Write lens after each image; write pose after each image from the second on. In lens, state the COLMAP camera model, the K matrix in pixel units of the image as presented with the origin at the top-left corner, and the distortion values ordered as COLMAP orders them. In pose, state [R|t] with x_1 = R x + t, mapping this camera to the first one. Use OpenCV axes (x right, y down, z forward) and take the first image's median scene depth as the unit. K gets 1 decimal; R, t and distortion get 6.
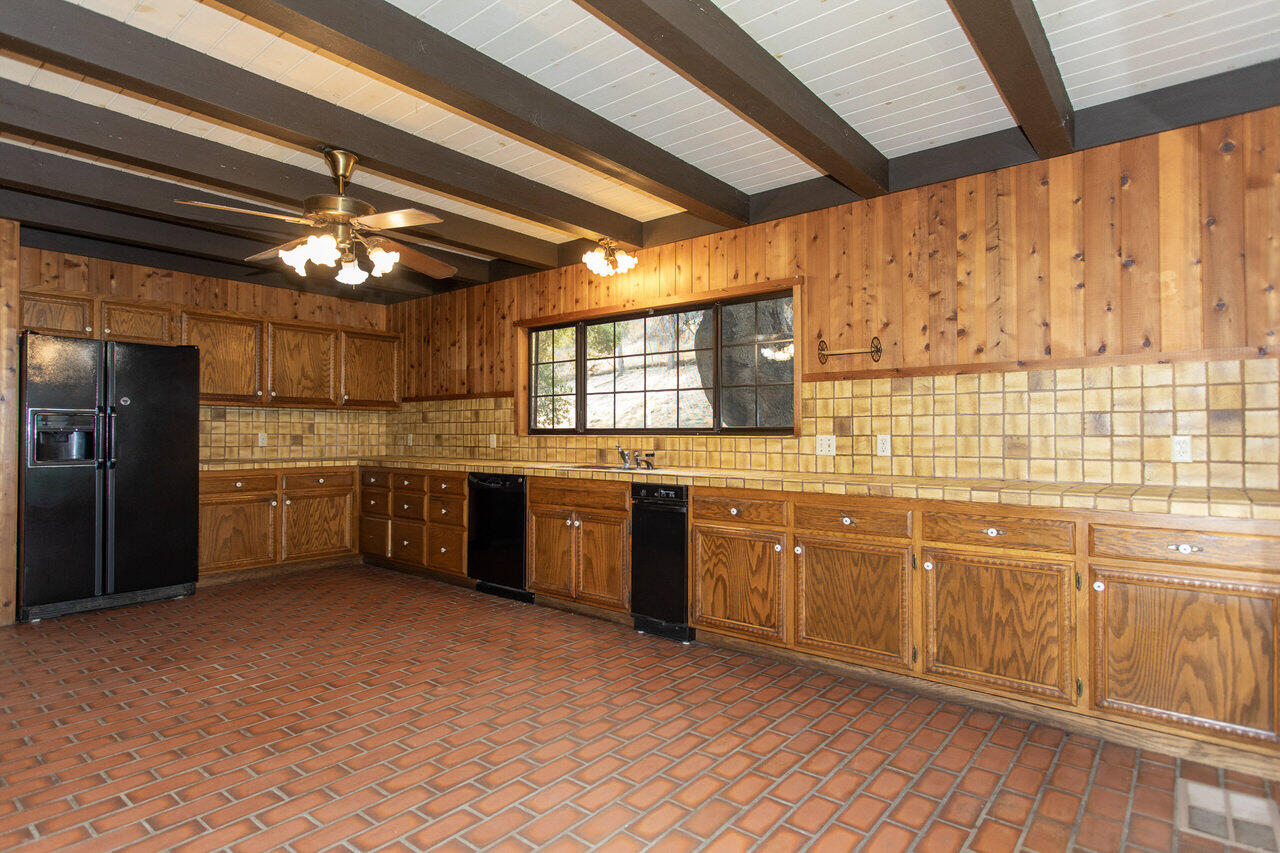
lens RADIAL K [[696.8, 0, 647.2], [0, 696.8, 427.3], [0, 0, 1]] dist [0.006791, 0.002098]
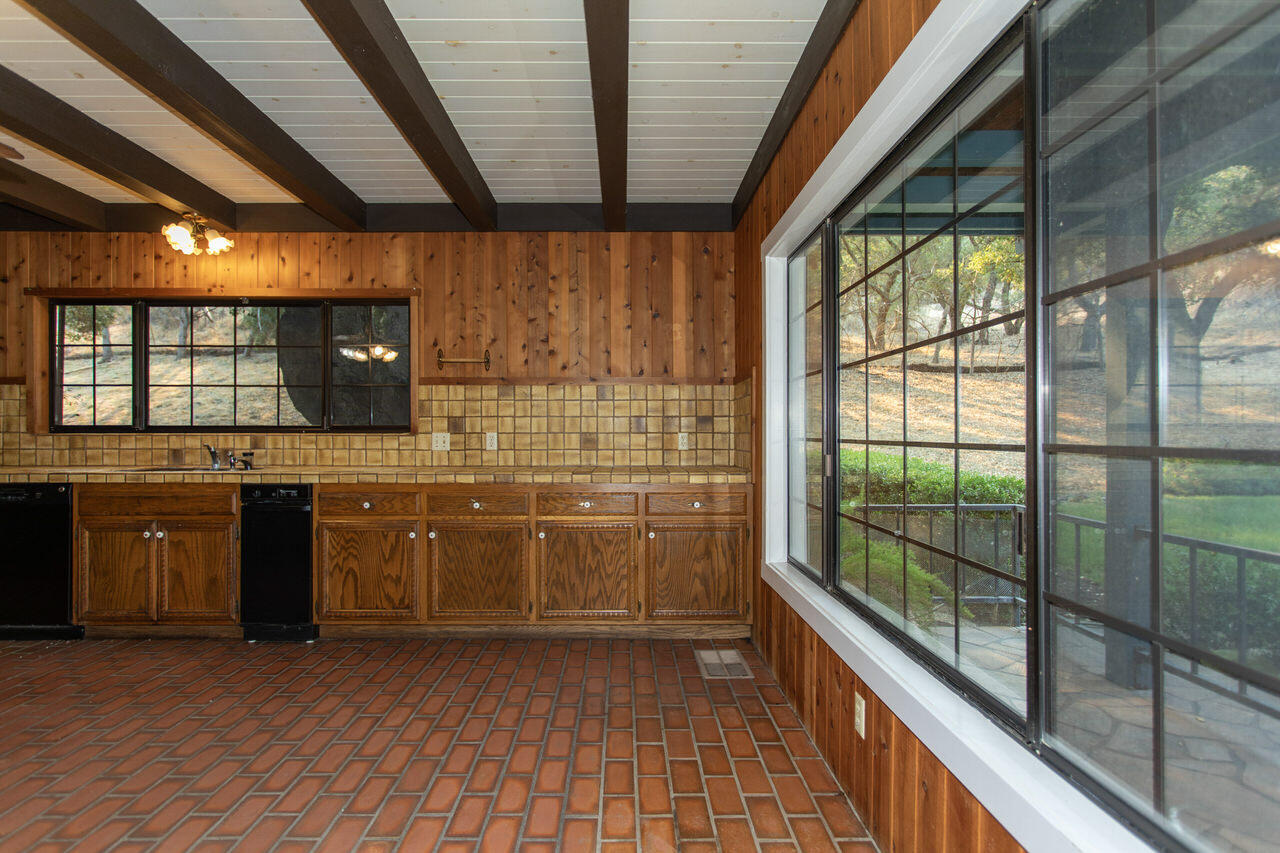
lens RADIAL K [[652.0, 0, 636.7], [0, 652.0, 434.0], [0, 0, 1]] dist [-0.003683, 0.004874]
pose [[0.750223, -0.002738, 0.661180, -0.233671], [-0.005628, 0.999929, 0.010527, 0.000338], [-0.661161, -0.011618, 0.750154, -0.003920]]
